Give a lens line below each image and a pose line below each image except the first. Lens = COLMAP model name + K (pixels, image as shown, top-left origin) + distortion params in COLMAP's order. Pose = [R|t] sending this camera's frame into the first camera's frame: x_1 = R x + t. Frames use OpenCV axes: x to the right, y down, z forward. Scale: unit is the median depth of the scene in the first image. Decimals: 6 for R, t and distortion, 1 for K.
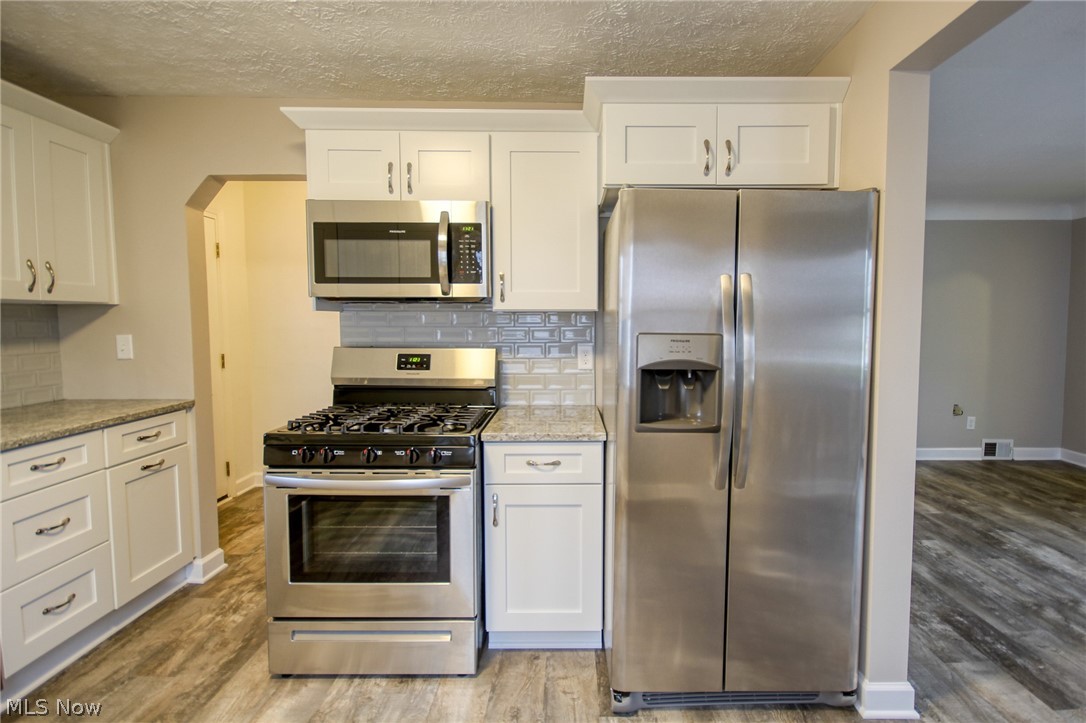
lens RADIAL K [[527.8, 0, 572.9], [0, 527.8, 353.3], [0, 0, 1]] dist [0.015655, -0.015409]
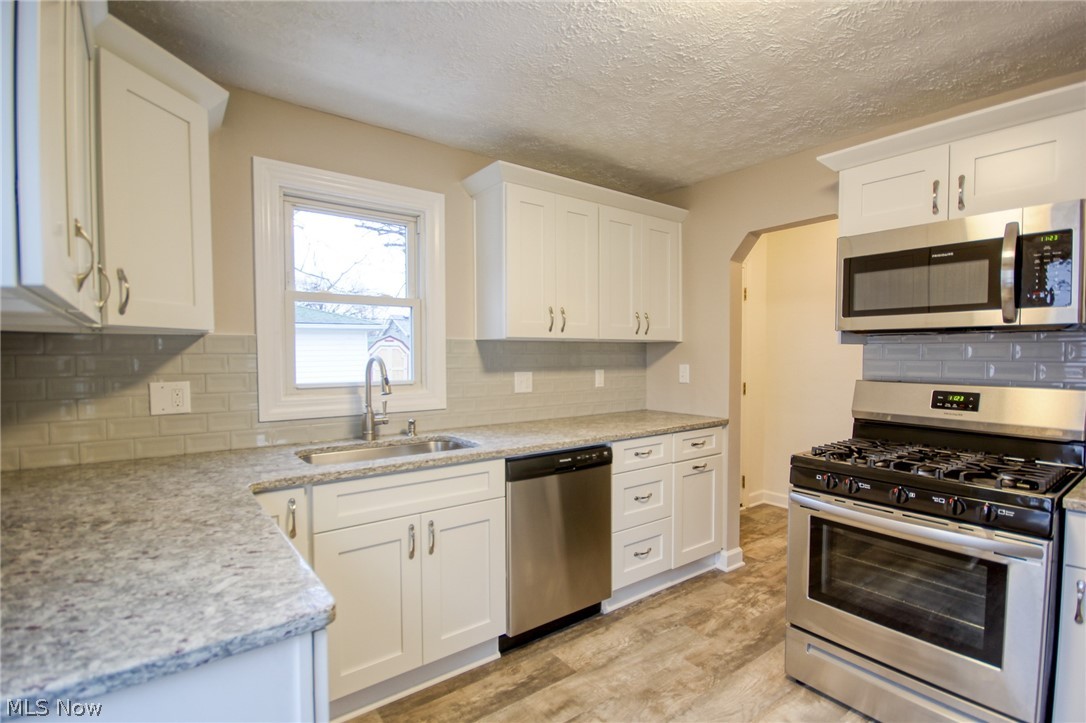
lens RADIAL K [[516.9, 0, 542.2], [0, 516.9, 373.1], [0, 0, 1]] dist [-0.000678, -0.002022]
pose [[0.595333, 0.029301, -0.802945, -0.023870], [-0.049229, 0.998788, -0.000053, 0.004688], [0.801970, 0.039559, 0.596053, -0.063981]]
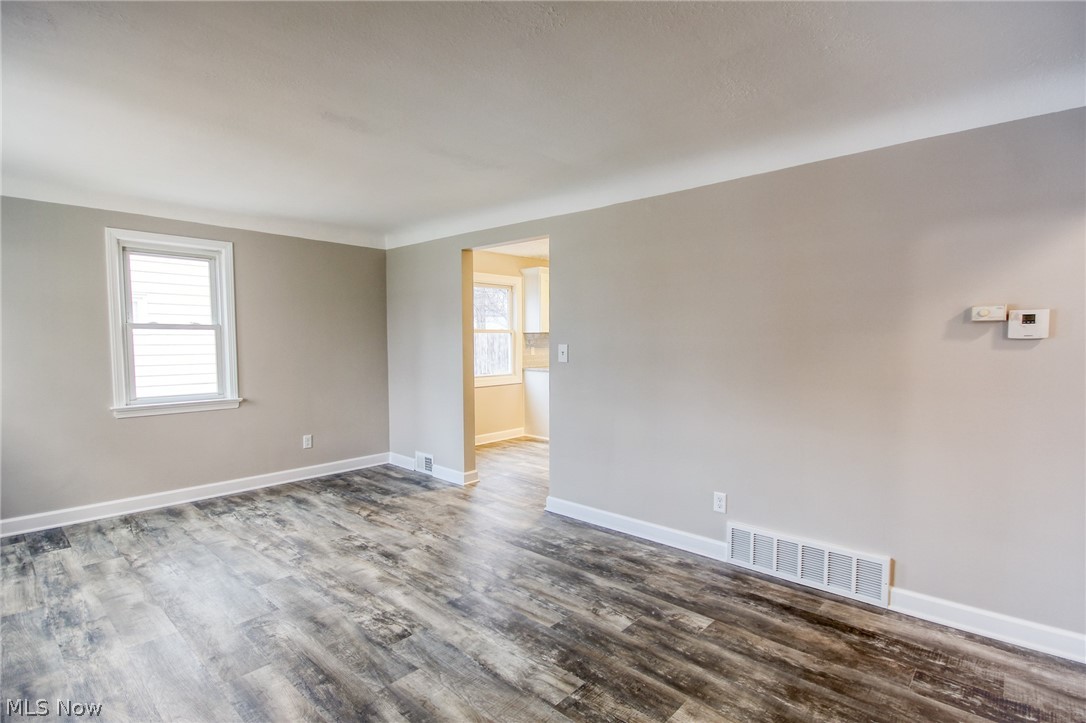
lens RADIAL K [[521.2, 0, 543.0], [0, 521.2, 384.1], [0, 0, 1]] dist [-0.003021, -0.000055]
pose [[-0.679283, 0.065709, -0.730929, 1.836866], [-0.042802, 0.990741, 0.128843, -0.121412], [0.732628, 0.118806, -0.670180, 1.972650]]
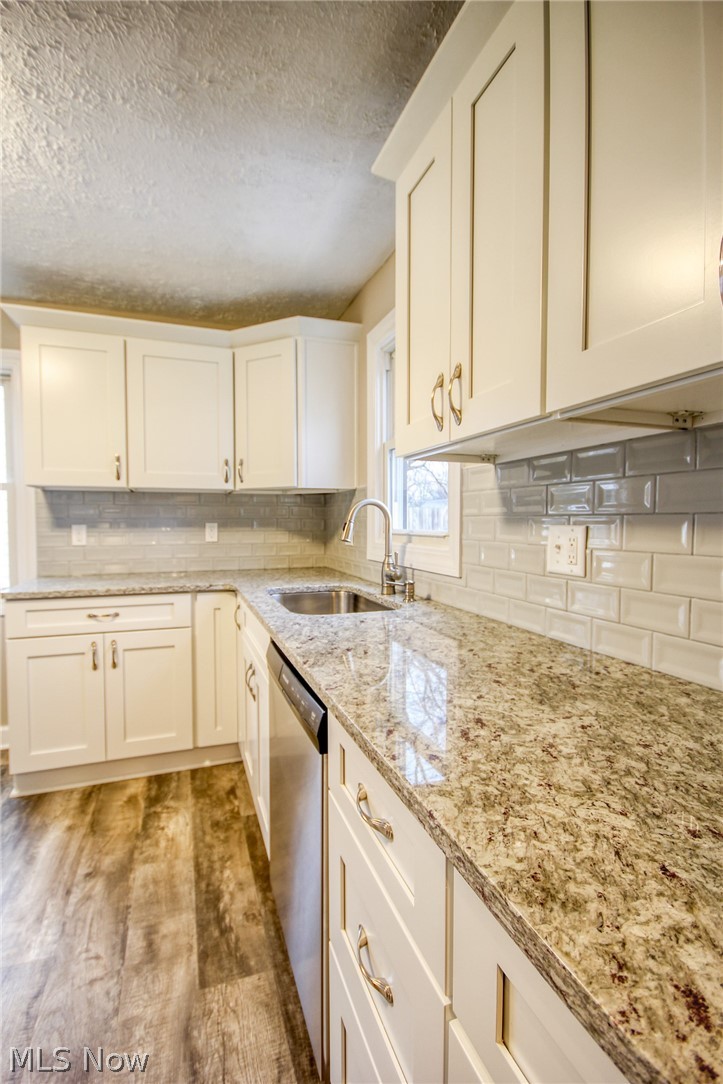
lens RADIAL K [[498.5, 0, 361.5], [0, 498.5, 542.0], [0, 0, 1]] dist [-0.000984, -0.014214]
pose [[-0.945090, 0.015323, -0.326451, -0.741935], [-0.019046, 0.994620, 0.101826, -0.029085], [0.326255, 0.102452, -0.939714, 1.139293]]
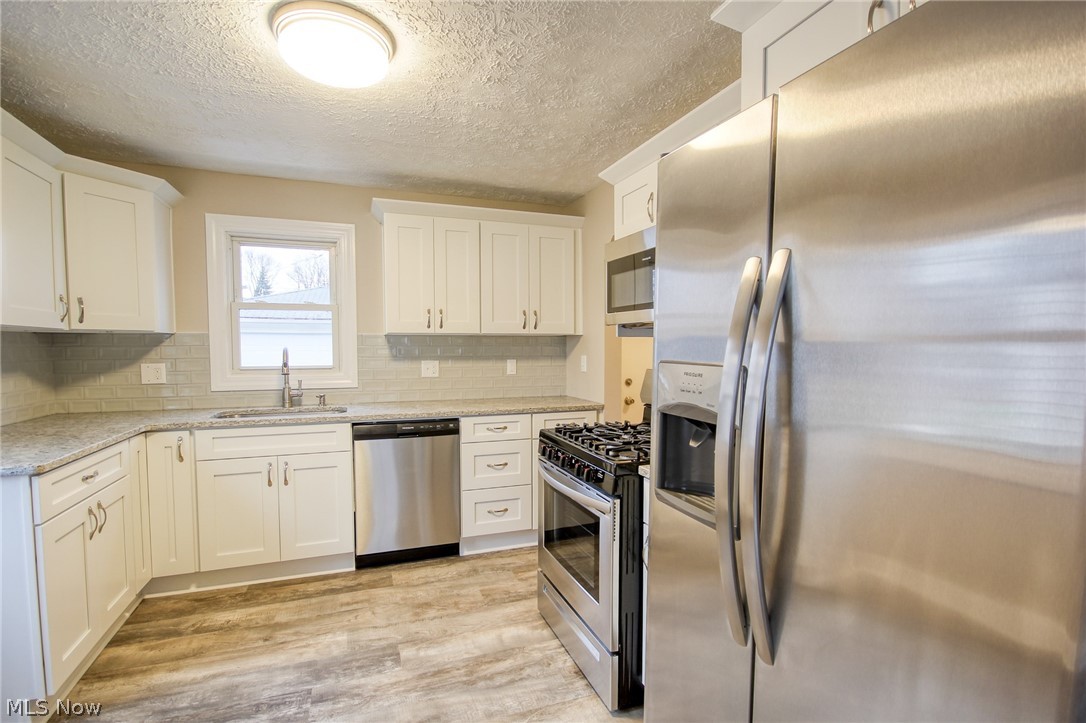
lens RADIAL K [[516.9, 0, 542.2], [0, 516.9, 373.1], [0, 0, 1]] dist [-0.000678, -0.002022]
pose [[0.336035, 0.047219, -0.940665, 0.557277], [-0.058121, 0.997879, 0.029329, -0.025388], [0.940054, 0.044817, 0.338067, 0.475634]]
